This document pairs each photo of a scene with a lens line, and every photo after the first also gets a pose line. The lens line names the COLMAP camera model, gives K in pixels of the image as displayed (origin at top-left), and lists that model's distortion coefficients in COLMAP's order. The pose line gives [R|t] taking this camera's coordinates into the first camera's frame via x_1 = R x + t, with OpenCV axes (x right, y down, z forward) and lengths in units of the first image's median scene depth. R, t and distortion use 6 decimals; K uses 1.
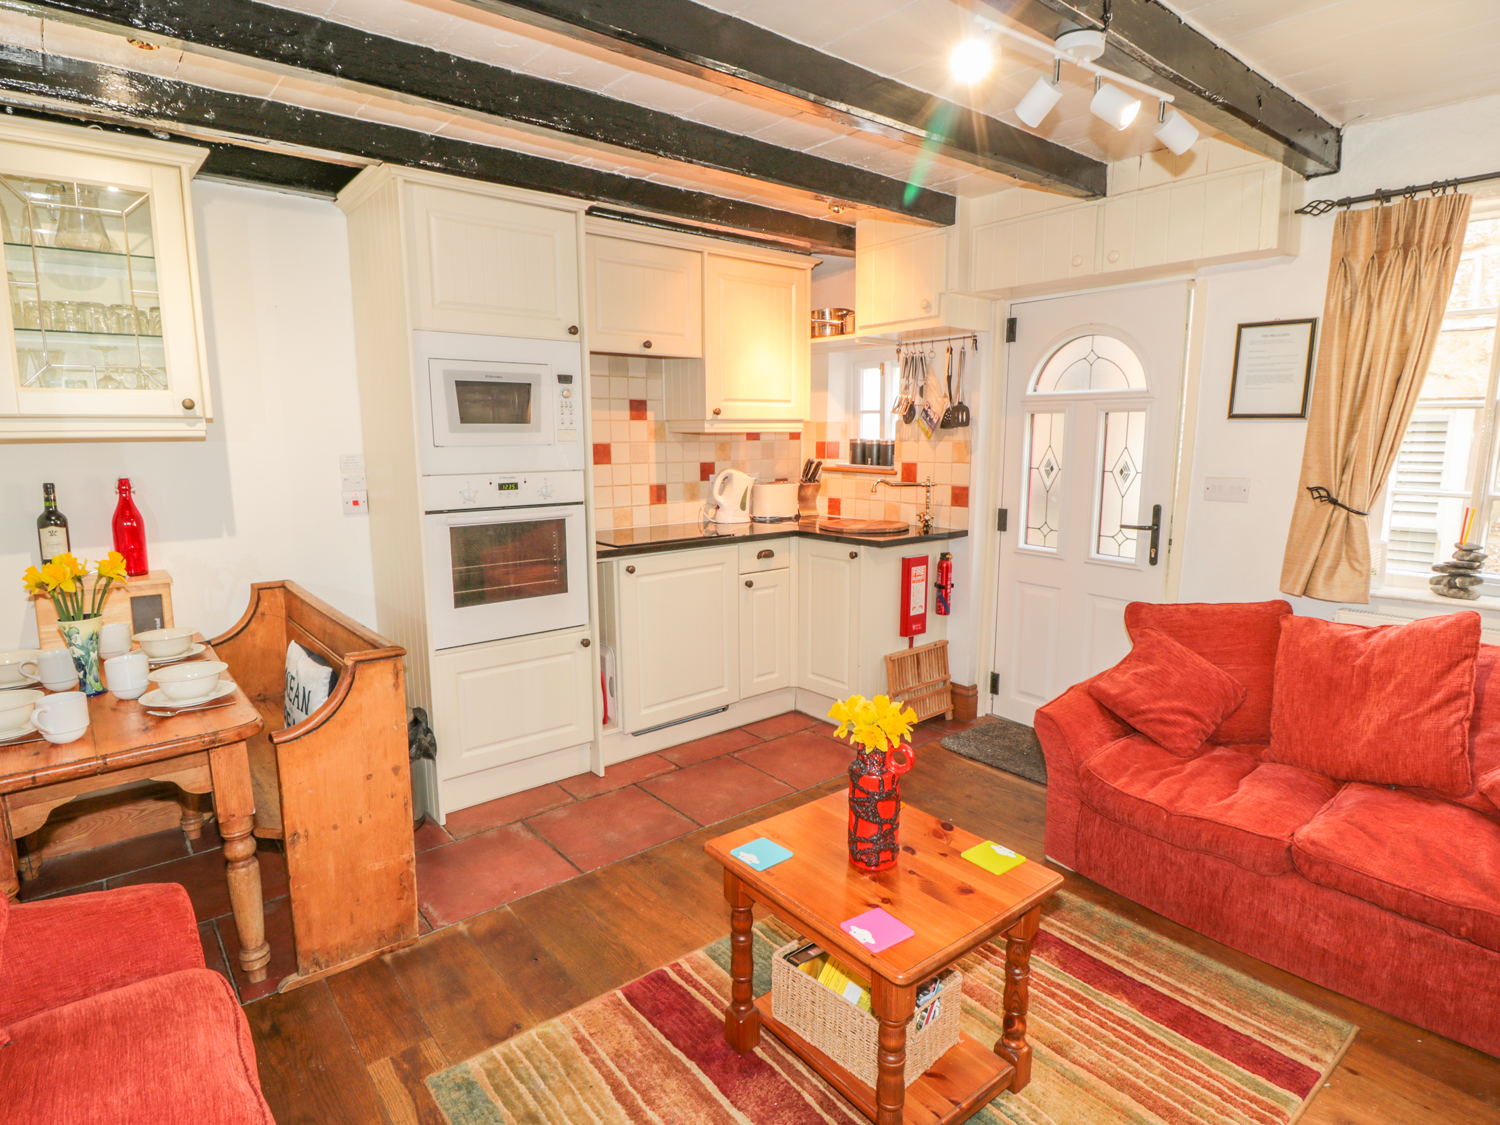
lens RADIAL K [[806.8, 0, 753.2], [0, 806.8, 562.2], [0, 0, 1]] dist [0.000941, -0.012170]
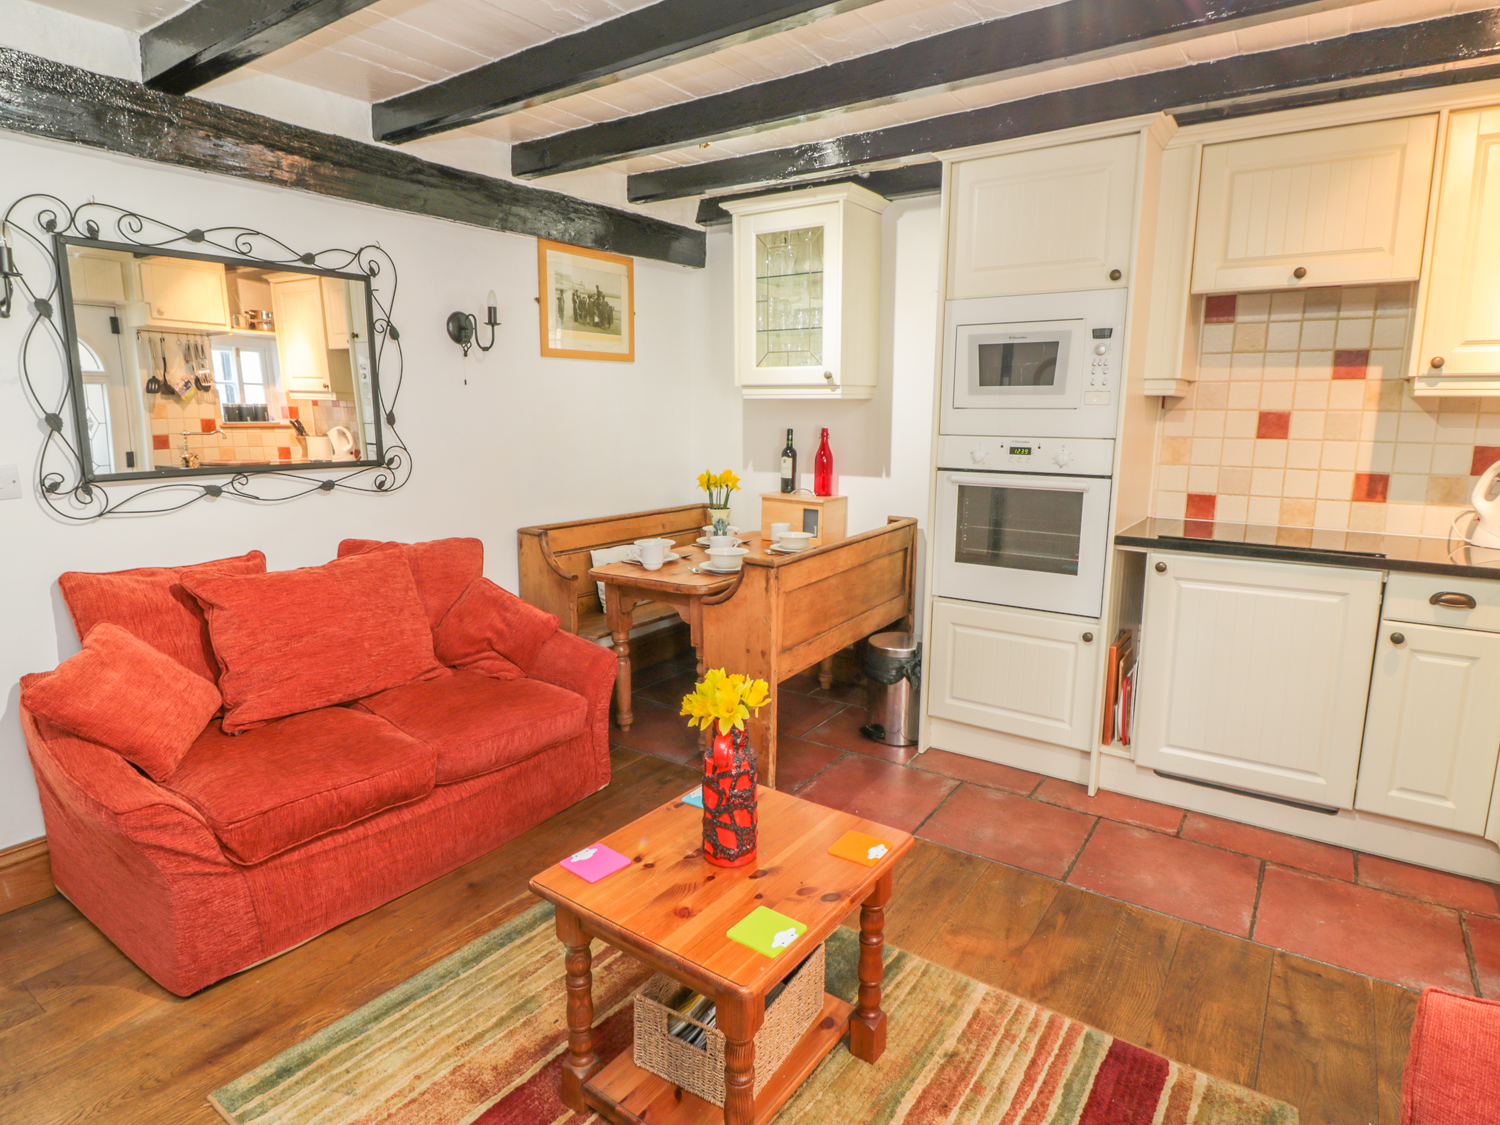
lens RADIAL K [[832.5, 0, 756.7], [0, 832.5, 562.0], [0, 0, 1]] dist [0.002335, -0.016111]
pose [[0.271428, 0.181412, -0.945207, 0.549548], [-0.157232, 0.977240, 0.142409, -0.053132], [0.949529, 0.109964, 0.293774, 0.397498]]
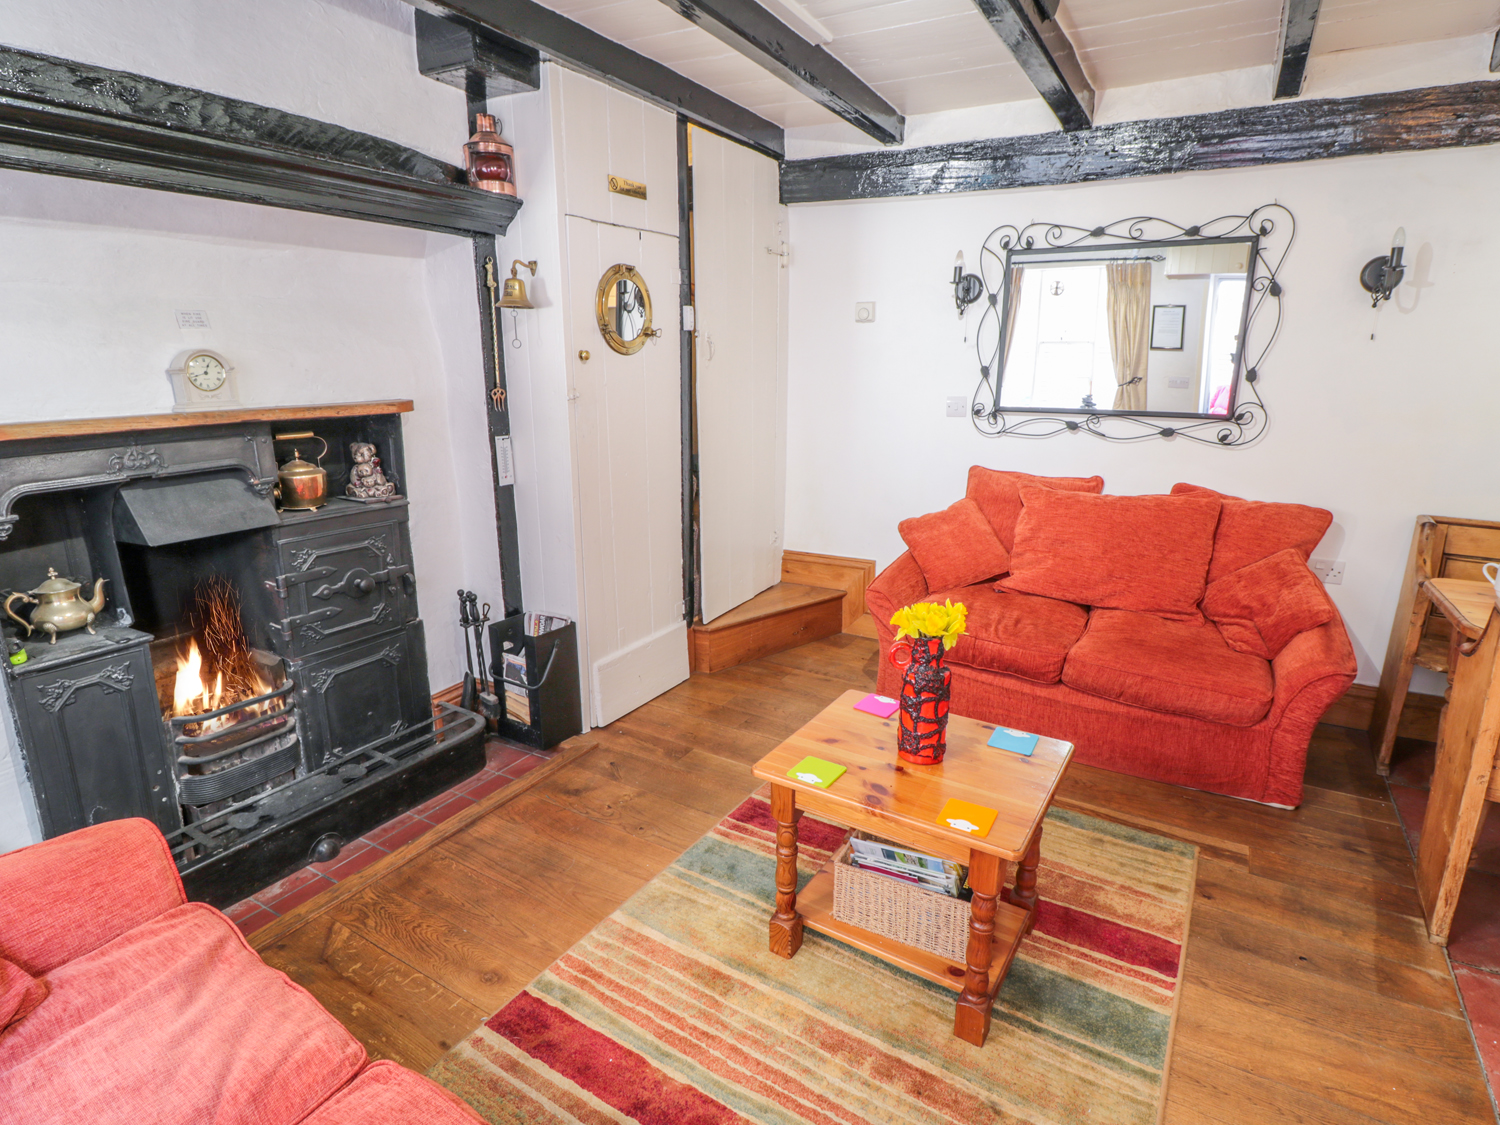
lens RADIAL K [[785.4, 0, 759.1], [0, 785.4, 563.0], [0, 0, 1]] dist [0.003275, -0.015593]
pose [[-0.939517, 0.087810, -0.331053, 0.371560], [-0.052428, 0.918314, 0.392365, -0.142892], [0.338465, 0.385990, -0.858169, 0.955102]]
